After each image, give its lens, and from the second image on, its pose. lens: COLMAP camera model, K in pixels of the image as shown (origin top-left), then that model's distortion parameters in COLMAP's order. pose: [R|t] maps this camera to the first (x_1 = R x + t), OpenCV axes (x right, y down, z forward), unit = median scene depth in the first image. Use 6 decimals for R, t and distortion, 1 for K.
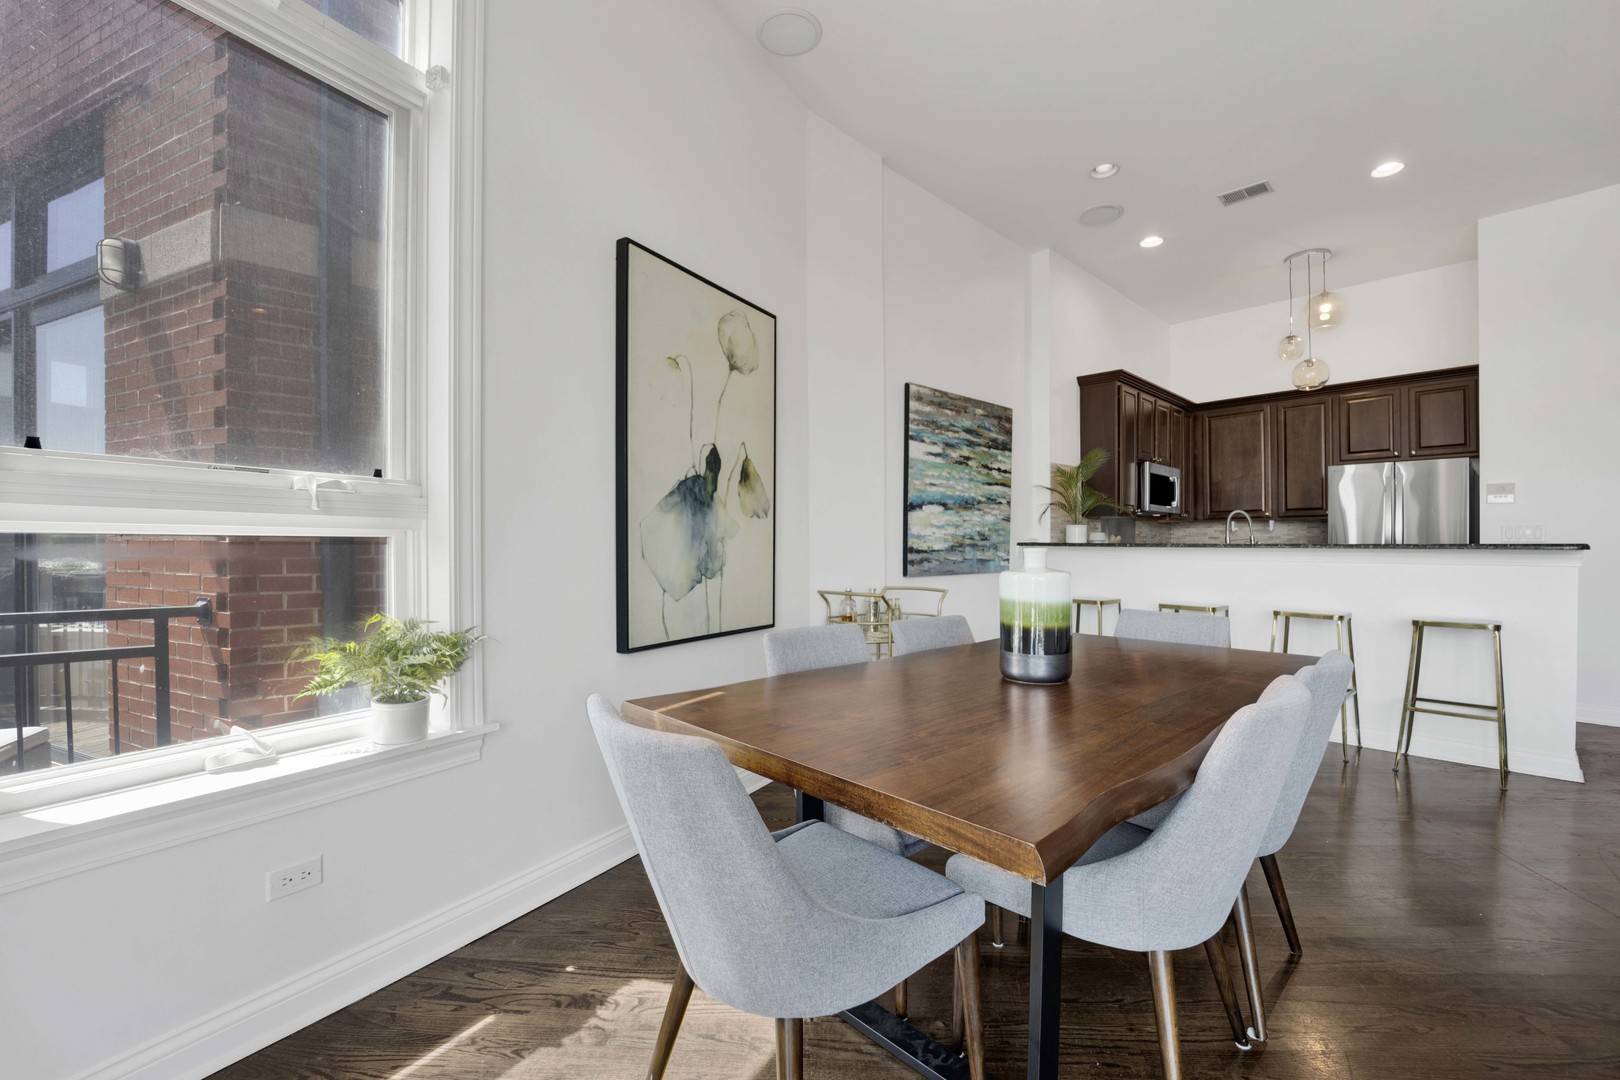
lens RADIAL K [[676.9, 0, 800.2], [0, 676.9, 540.7], [0, 0, 1]] dist [-0.026971, 0.000708]
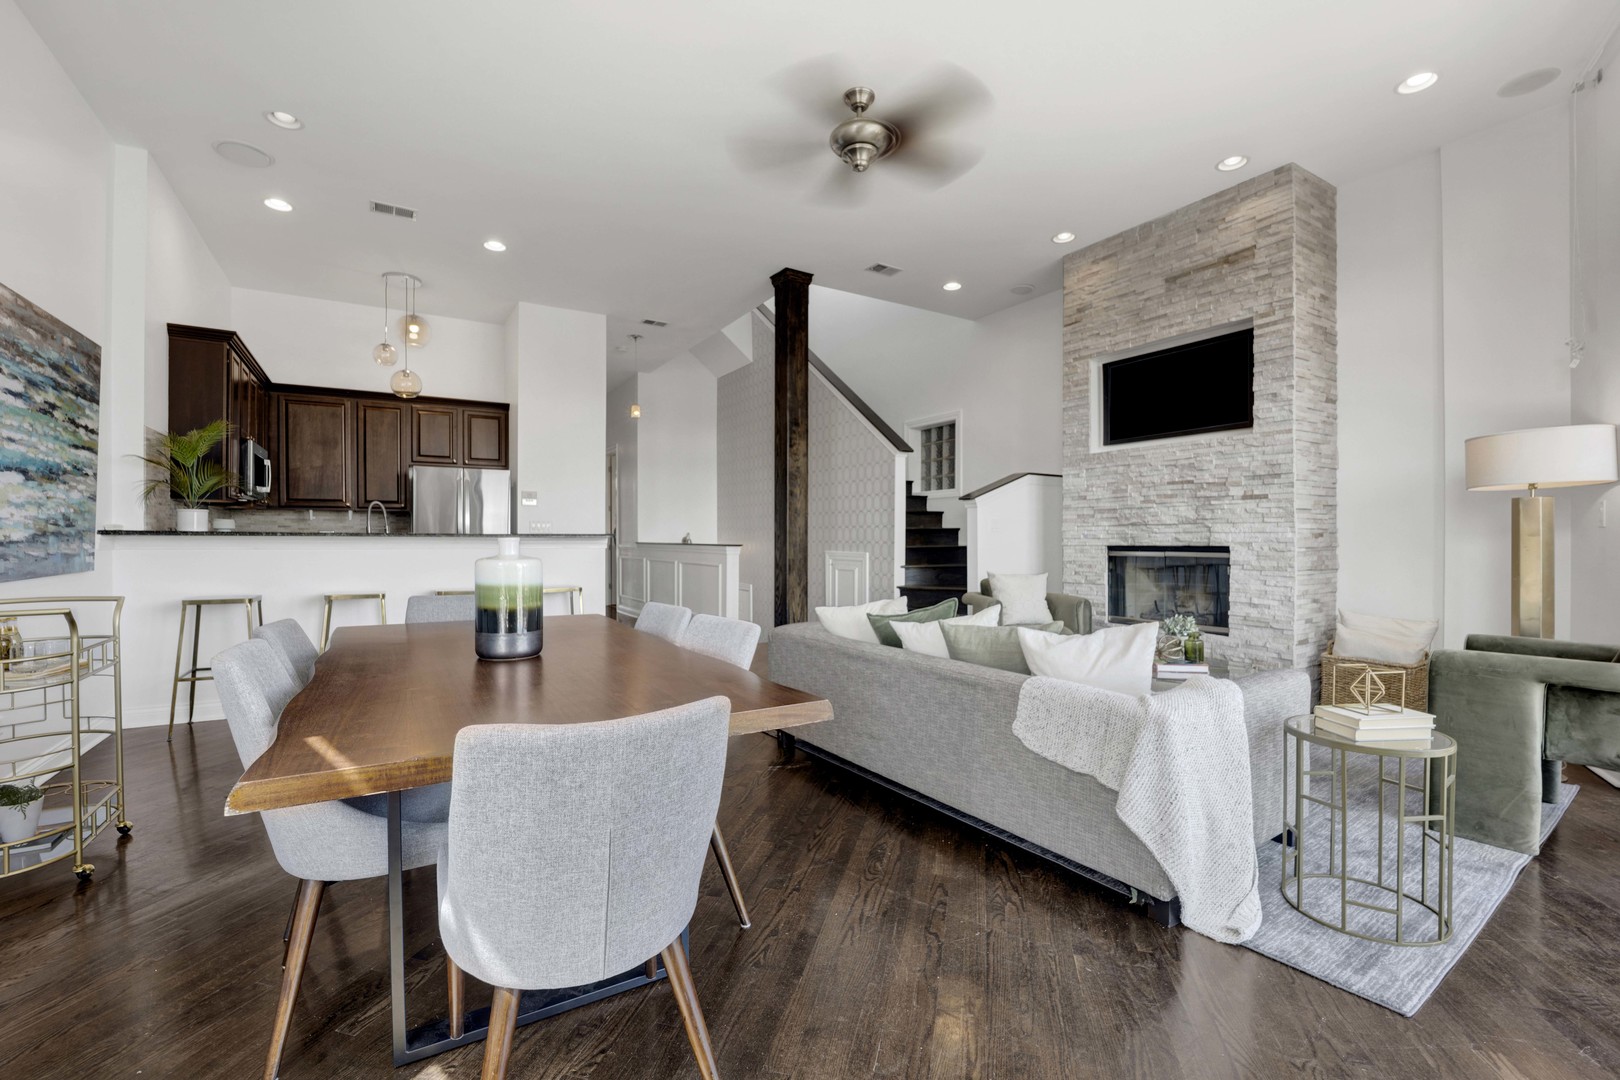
lens RADIAL K [[676.9, 0, 800.2], [0, 676.9, 540.7], [0, 0, 1]] dist [-0.026971, 0.000708]
pose [[0.194570, -0.009329, 0.980844, -0.246142], [-0.006793, 0.999918, 0.010858, 0.001366], [-0.980865, -0.008776, 0.194491, 0.126917]]
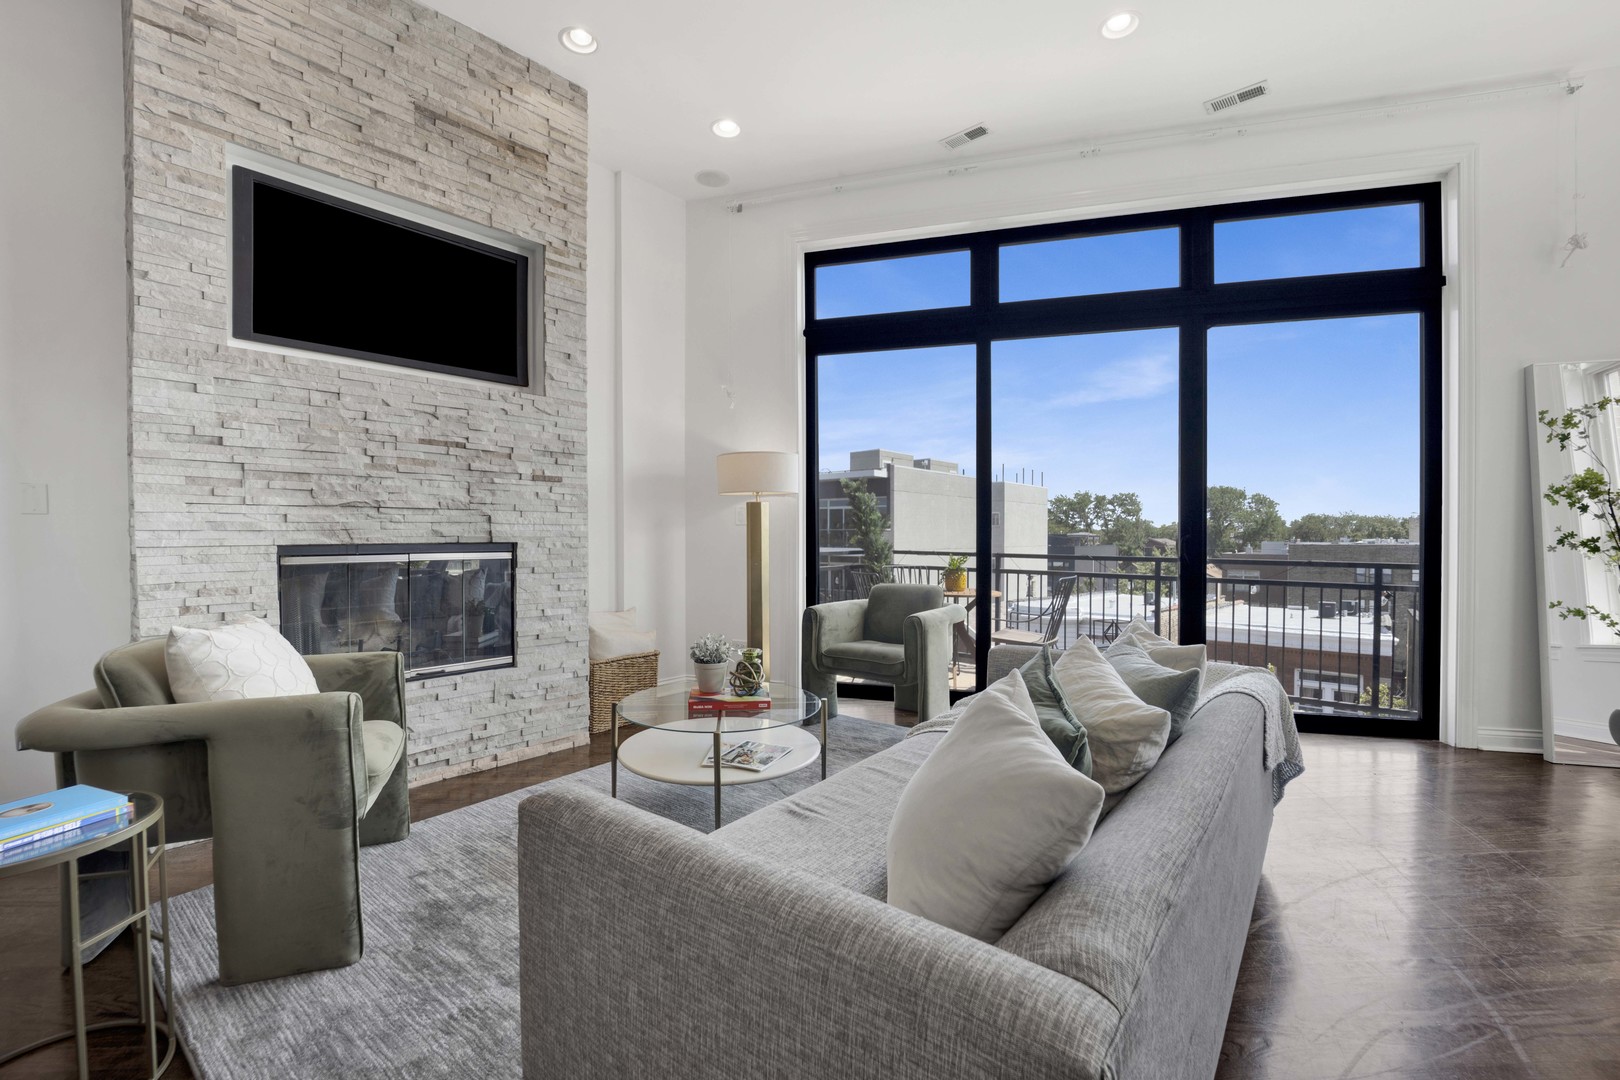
lens RADIAL K [[664.8, 0, 807.2], [0, 664.8, 529.0], [0, 0, 1]] dist [-0.022260, -0.000165]
pose [[-0.994519, -0.009536, -0.104117, 0.570859], [-0.007961, 0.999848, -0.015534, 0.009459], [0.104250, -0.014620, -0.994444, 0.423269]]
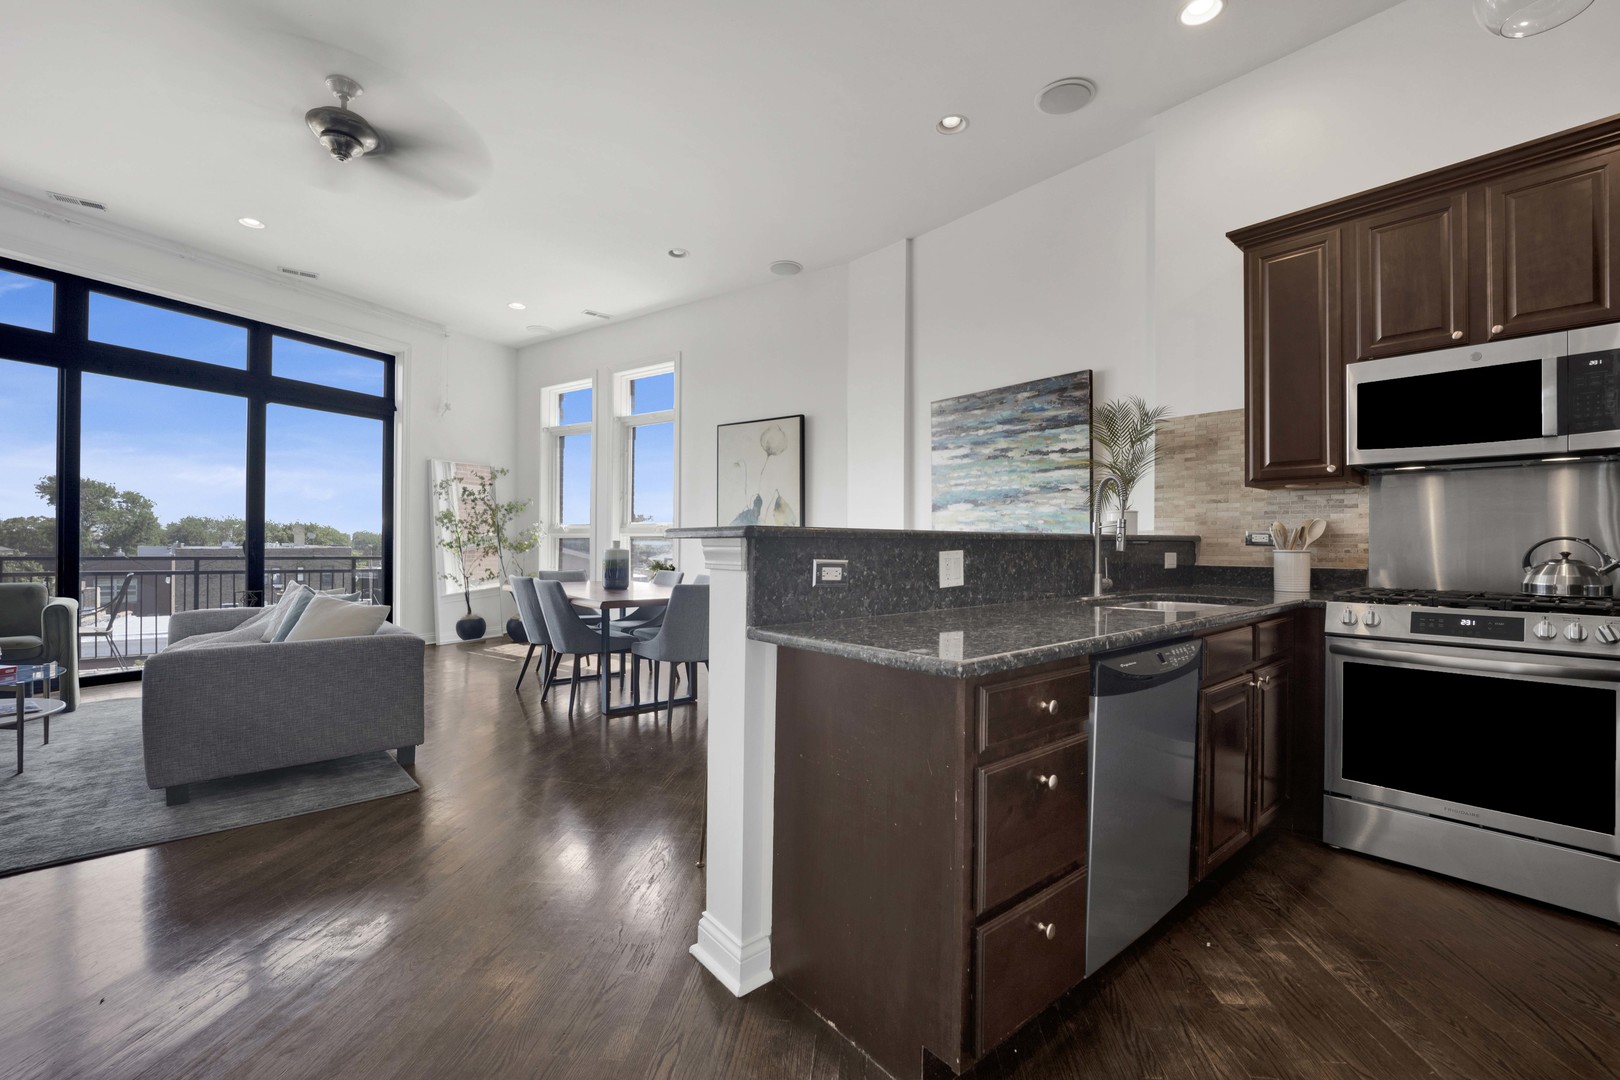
lens RADIAL K [[668.8, 0, 804.5], [0, 668.8, 541.2], [0, 0, 1]] dist [-0.019333, -0.000389]
pose [[-0.051740, -0.008374, -0.998626, 1.176453], [0.001359, 0.999963, -0.008455, 0.015221], [0.998660, -0.001795, -0.051726, 0.740124]]
